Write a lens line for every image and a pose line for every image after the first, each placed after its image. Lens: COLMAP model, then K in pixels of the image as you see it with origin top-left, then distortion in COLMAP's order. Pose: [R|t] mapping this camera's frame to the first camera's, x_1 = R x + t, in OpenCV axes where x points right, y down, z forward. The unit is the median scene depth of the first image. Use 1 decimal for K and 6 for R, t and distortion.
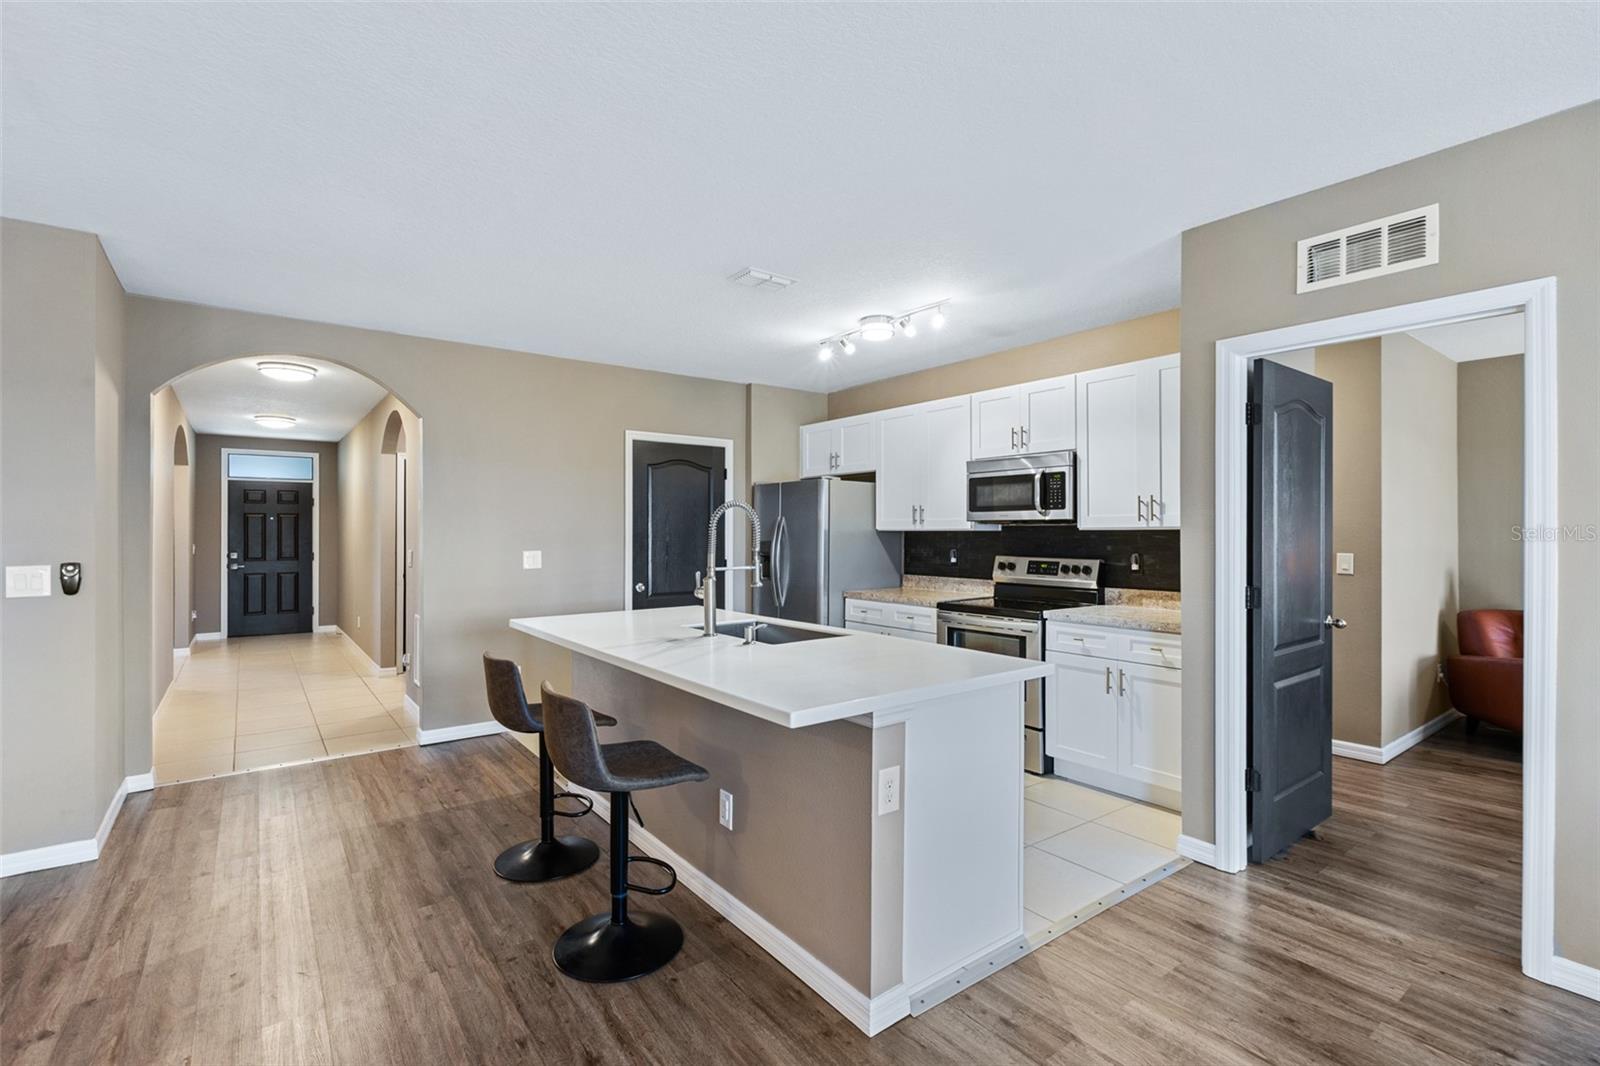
lens RADIAL K [[730.8, 0, 791.7], [0, 730.8, 531.4], [0, 0, 1]] dist [0.000578, -0.000541]
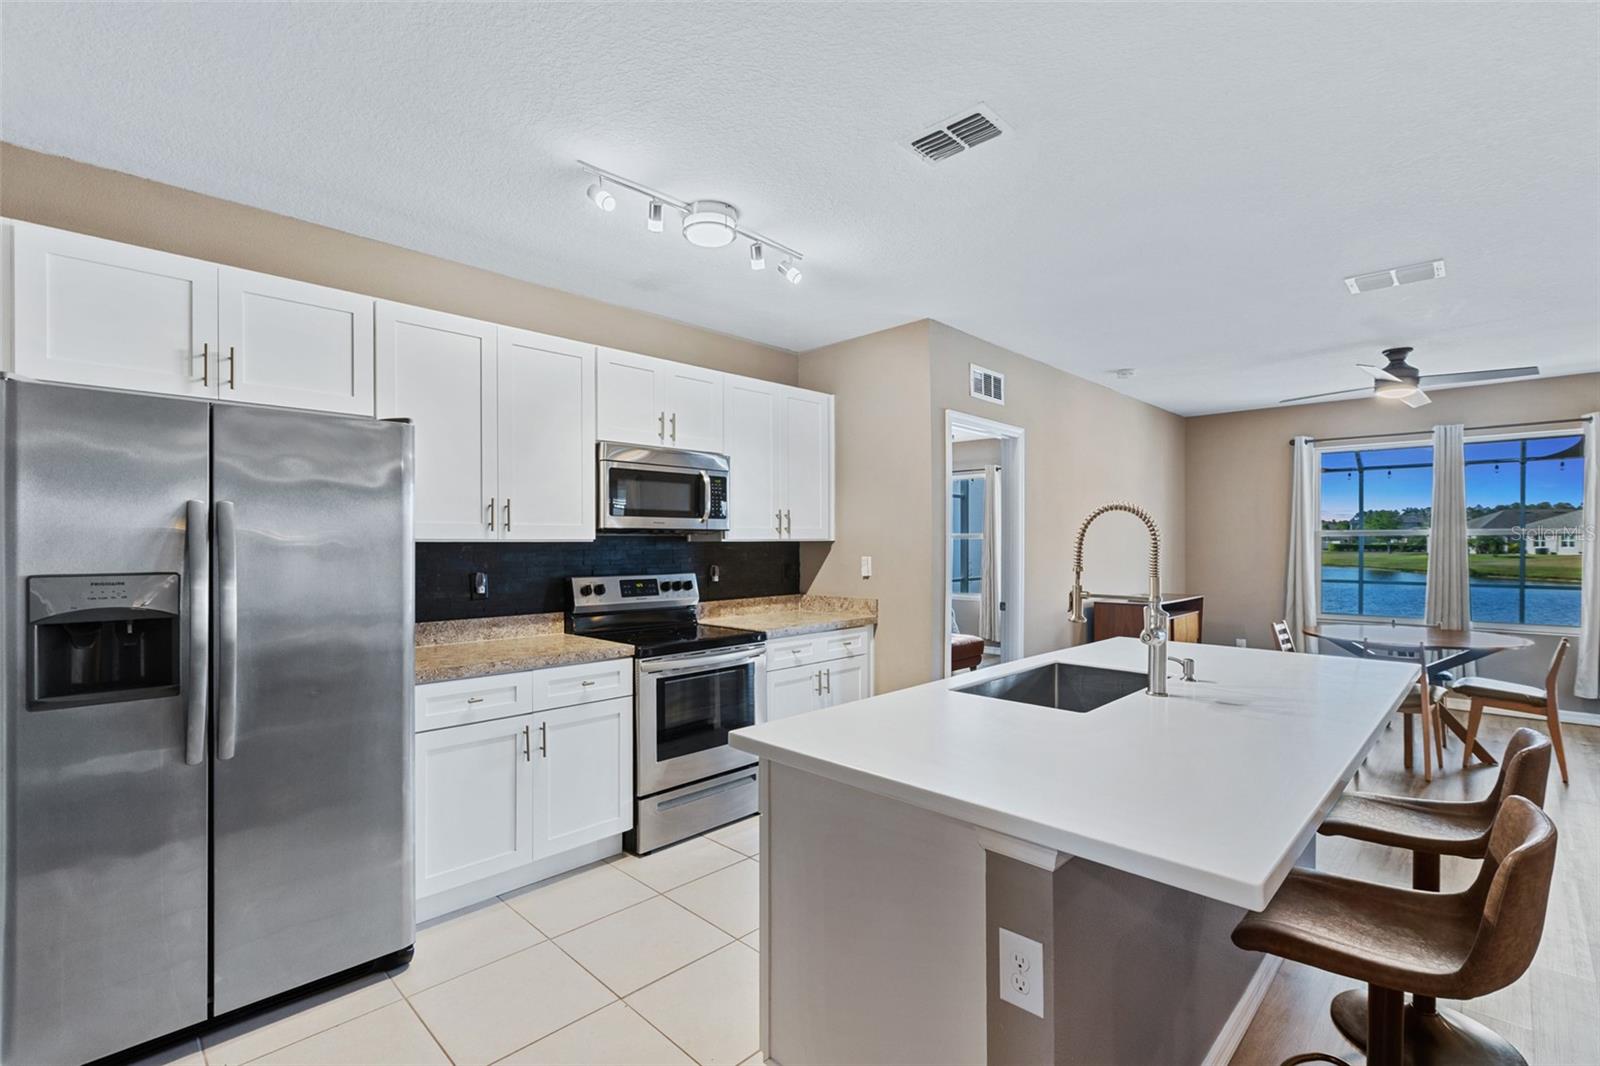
lens RADIAL K [[730.8, 0, 797.5], [0, 730.8, 546.0], [0, 0, 1]] dist [0.000578, -0.000541]
pose [[-0.163298, -0.003902, 0.986569, -0.509204], [-0.000626, 0.999992, 0.003851, -0.000032], [-0.986577, 0.000011, -0.163299, 0.995930]]
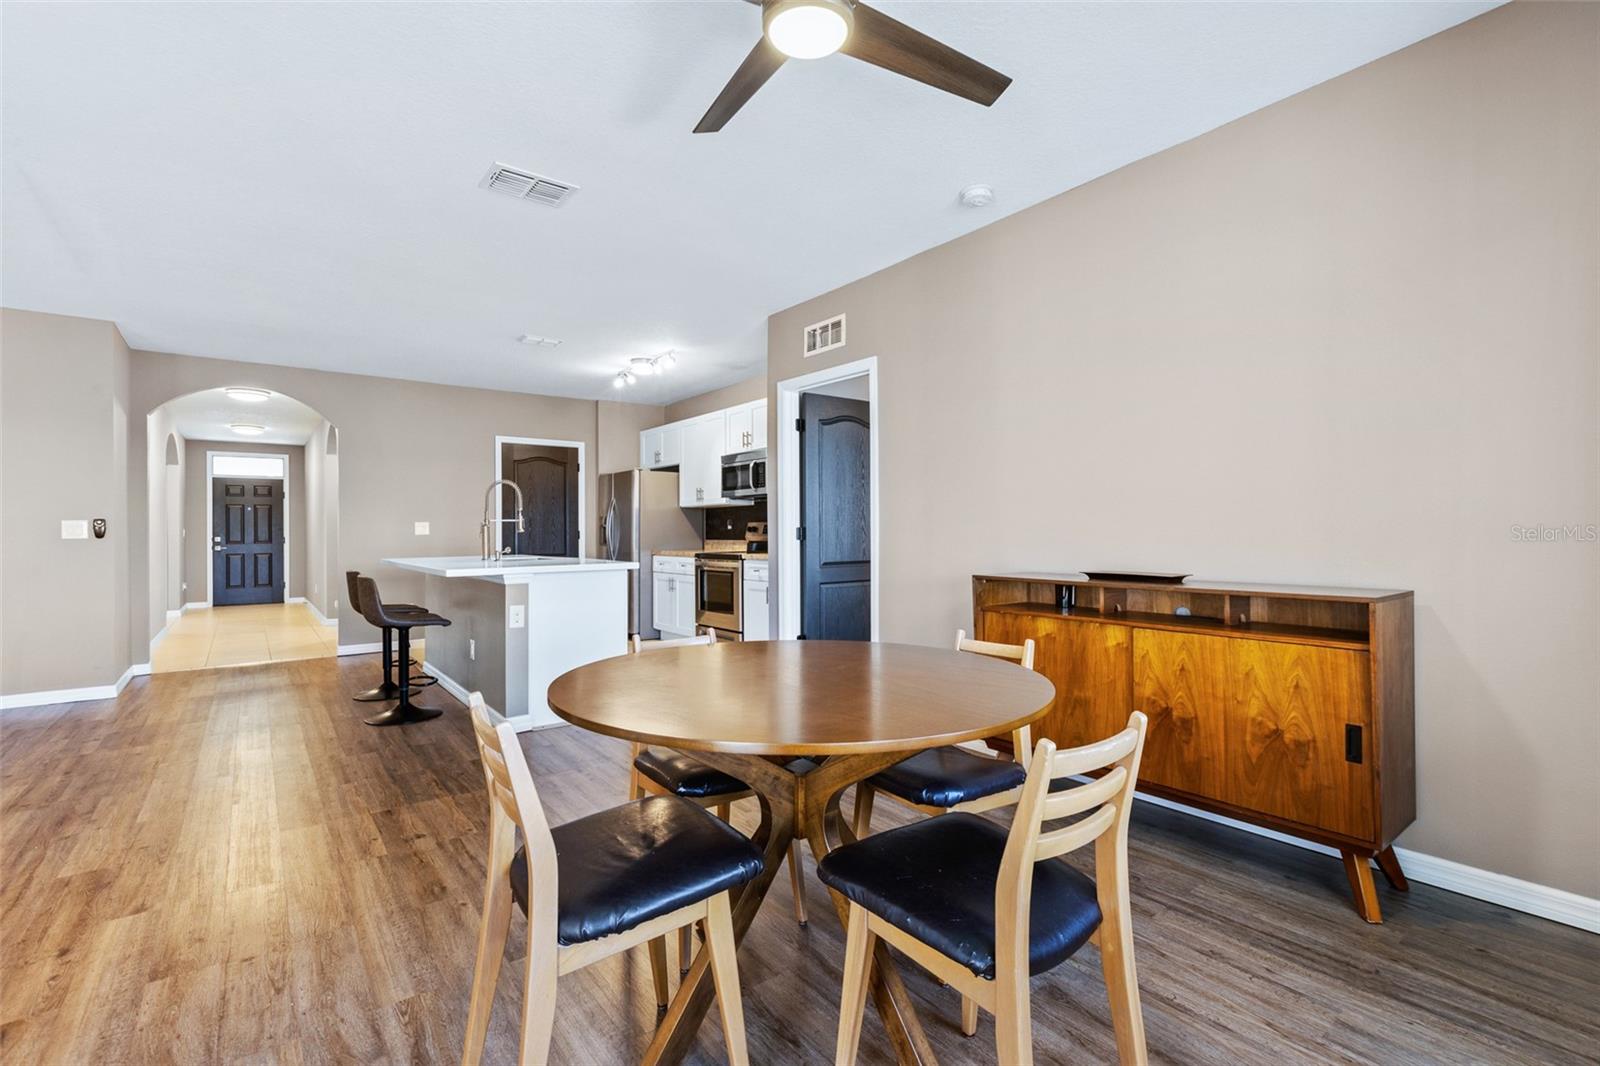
lens RADIAL K [[719.4, 0, 794.7], [0, 719.4, 529.2], [0, 0, 1]] dist [-0.000732, -0.000113]
pose [[0.999909, -0.007637, 0.011078, 0.392195], [0.007663, 0.999968, -0.002263, 0.055379], [-0.011061, 0.002348, 0.999936, -0.443658]]
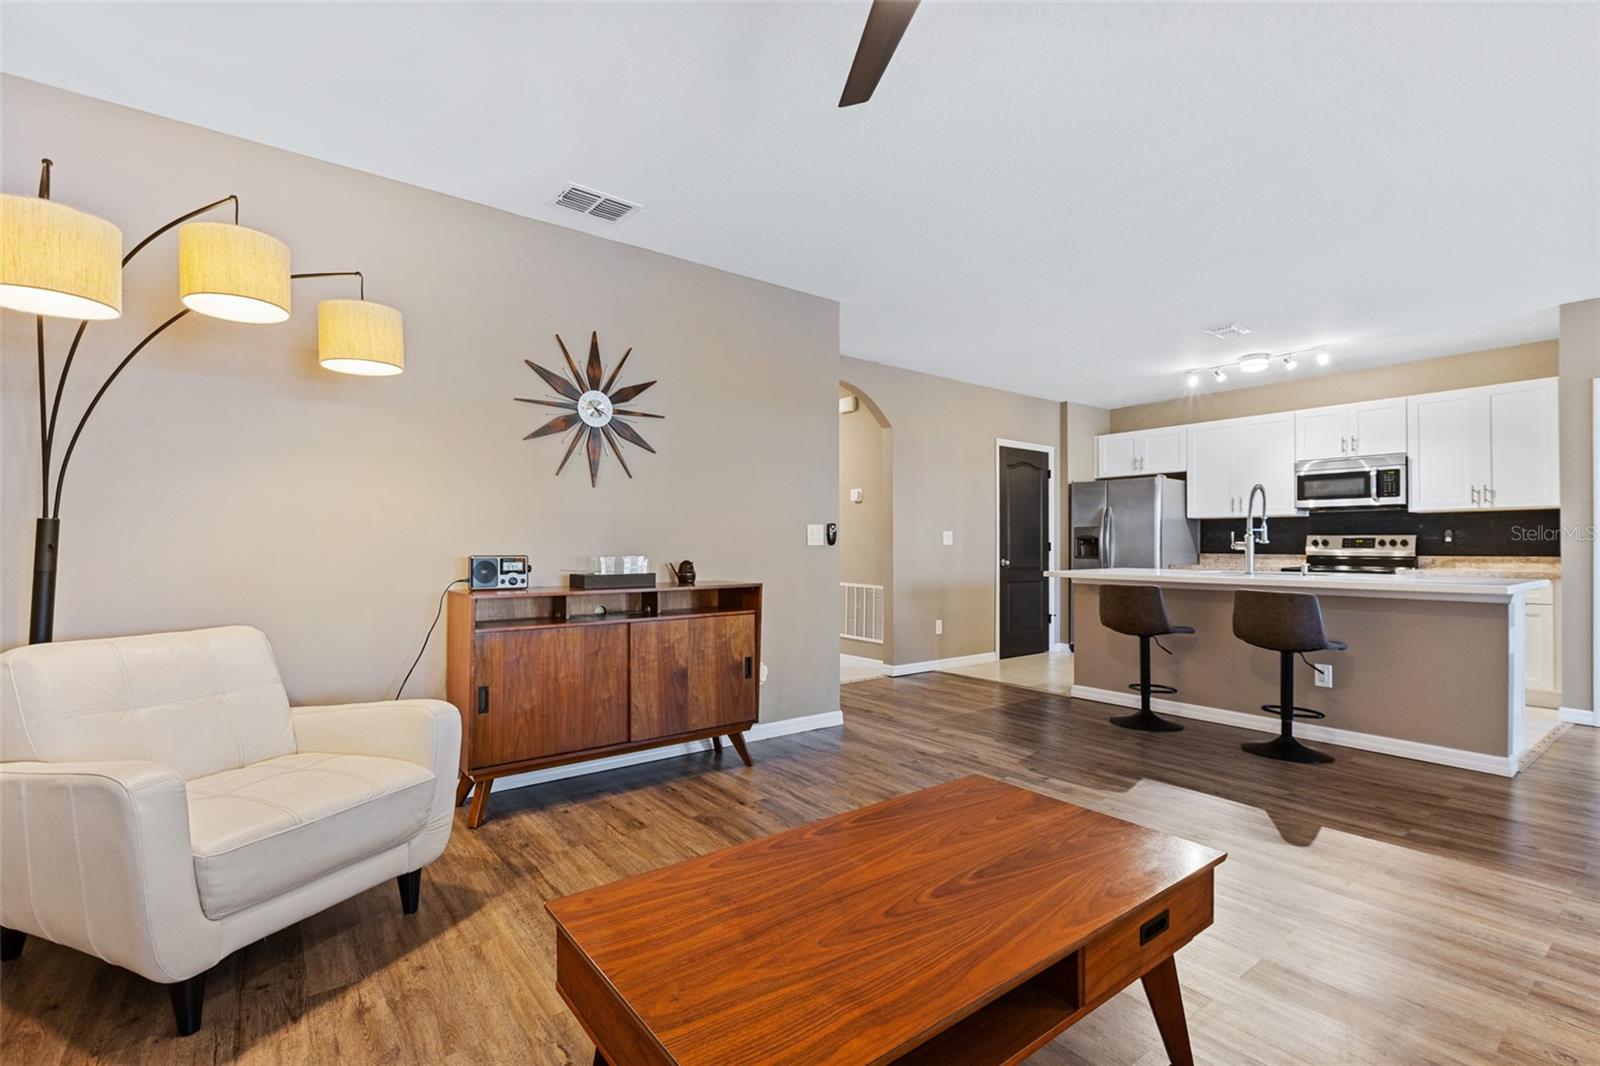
lens RADIAL K [[730.8, 0, 795.3], [0, 730.8, 536.7], [0, 0, 1]] dist [0.000578, -0.000541]
pose [[0.999919, 0.003270, 0.012332, -0.722106], [-0.003141, 0.999940, -0.010539, 0.057965], [-0.012365, 0.010499, 0.999868, -0.327151]]
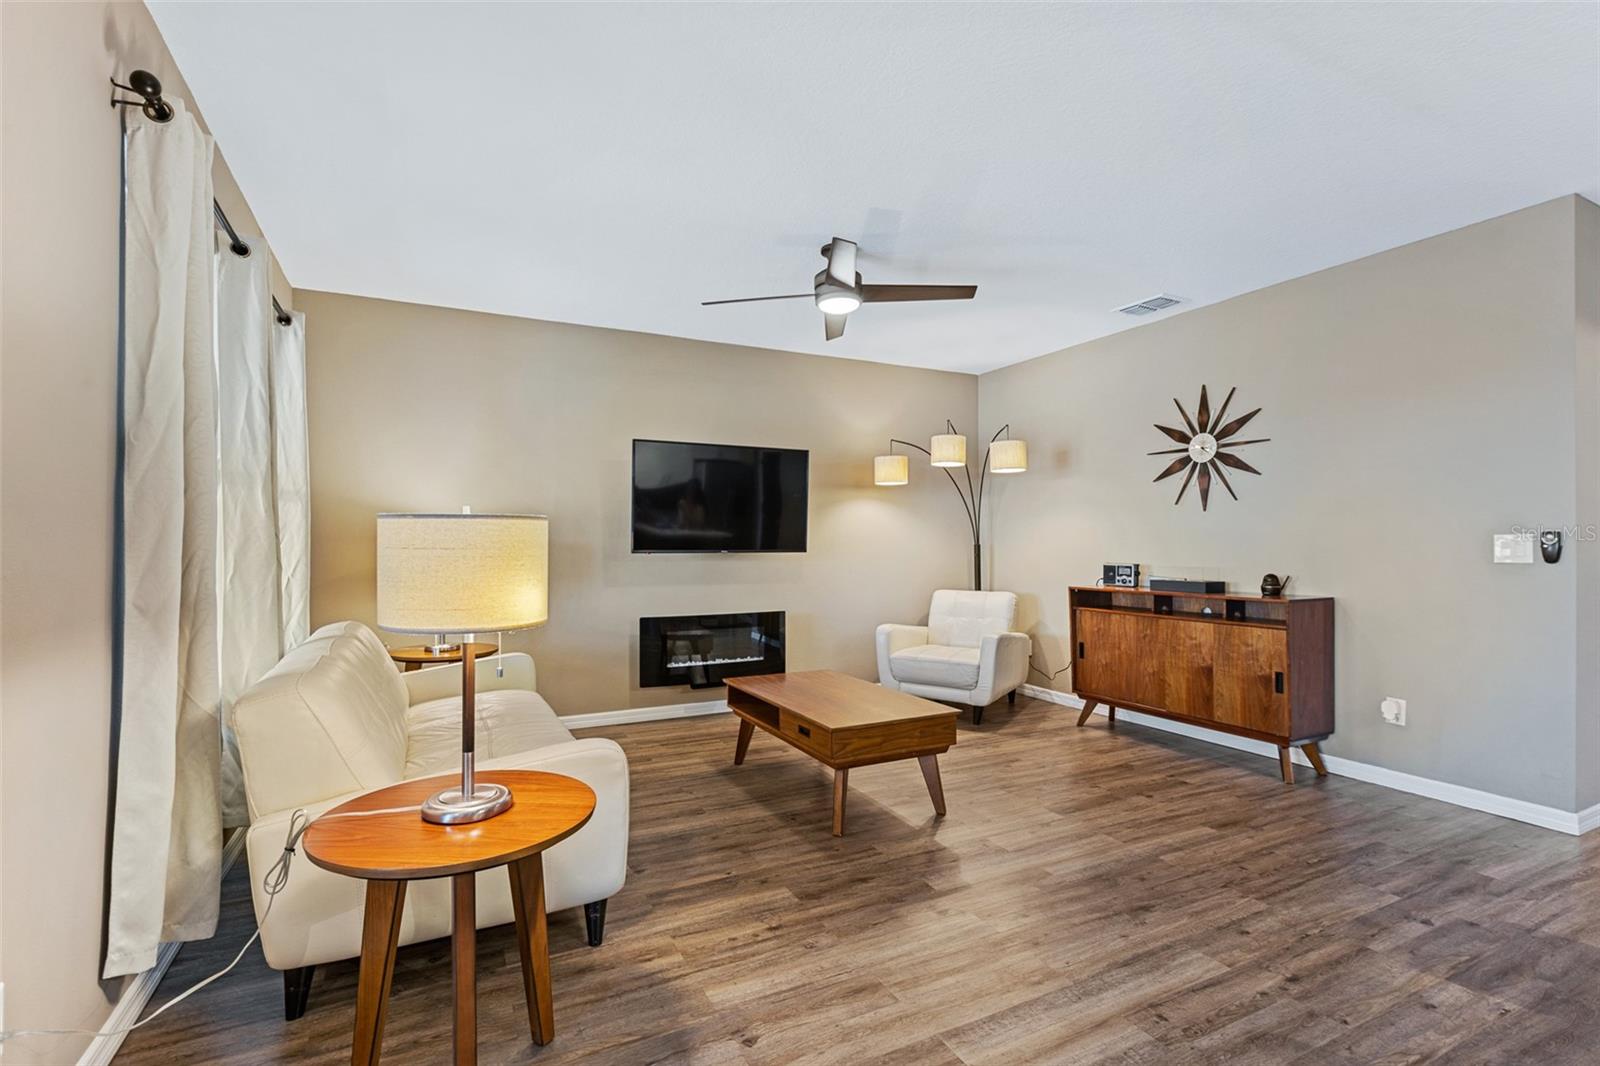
lens RADIAL K [[730.8, 0, 797.2], [0, 730.8, 538.5], [0, 0, 1]] dist [0.000578, -0.000541]
pose [[-0.172306, -0.003807, -0.985036, 0.129544], [0.002980, 0.999986, -0.004386, 0.036152], [0.985039, -0.003691, -0.172292, 0.096384]]
